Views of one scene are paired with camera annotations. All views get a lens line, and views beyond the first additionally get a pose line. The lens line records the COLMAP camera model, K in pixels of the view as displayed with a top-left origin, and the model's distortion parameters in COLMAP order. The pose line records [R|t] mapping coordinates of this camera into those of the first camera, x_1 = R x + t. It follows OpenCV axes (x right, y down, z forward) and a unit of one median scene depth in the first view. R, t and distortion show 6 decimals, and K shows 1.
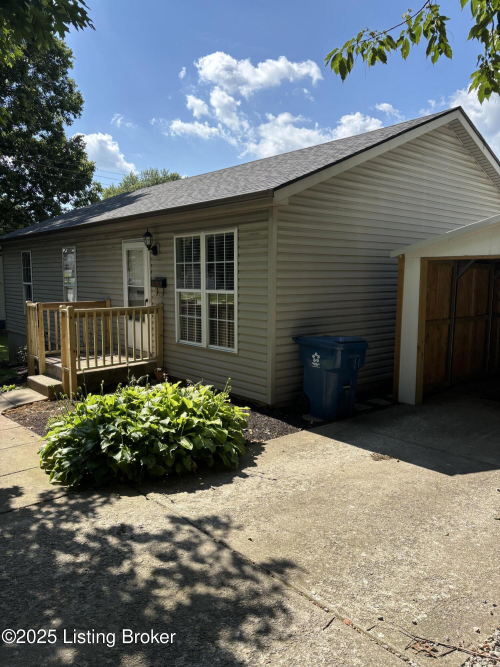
lens RADIAL K [[502.8, 0, 249.8], [0, 502.8, 333.8], [0, 0, 1]] dist [0.028441, -0.006774]
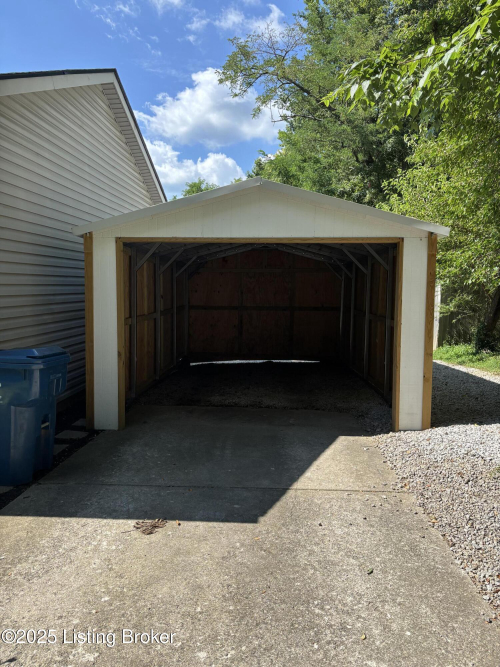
lens RADIAL K [[502.8, 0, 249.8], [0, 502.8, 332.7], [0, 0, 1]] dist [0.028441, -0.006774]
pose [[0.705363, -0.064785, 0.705880, -0.080081], [0.077317, 0.996905, 0.014235, -0.002278], [-0.704617, 0.044536, 0.708189, 0.371434]]
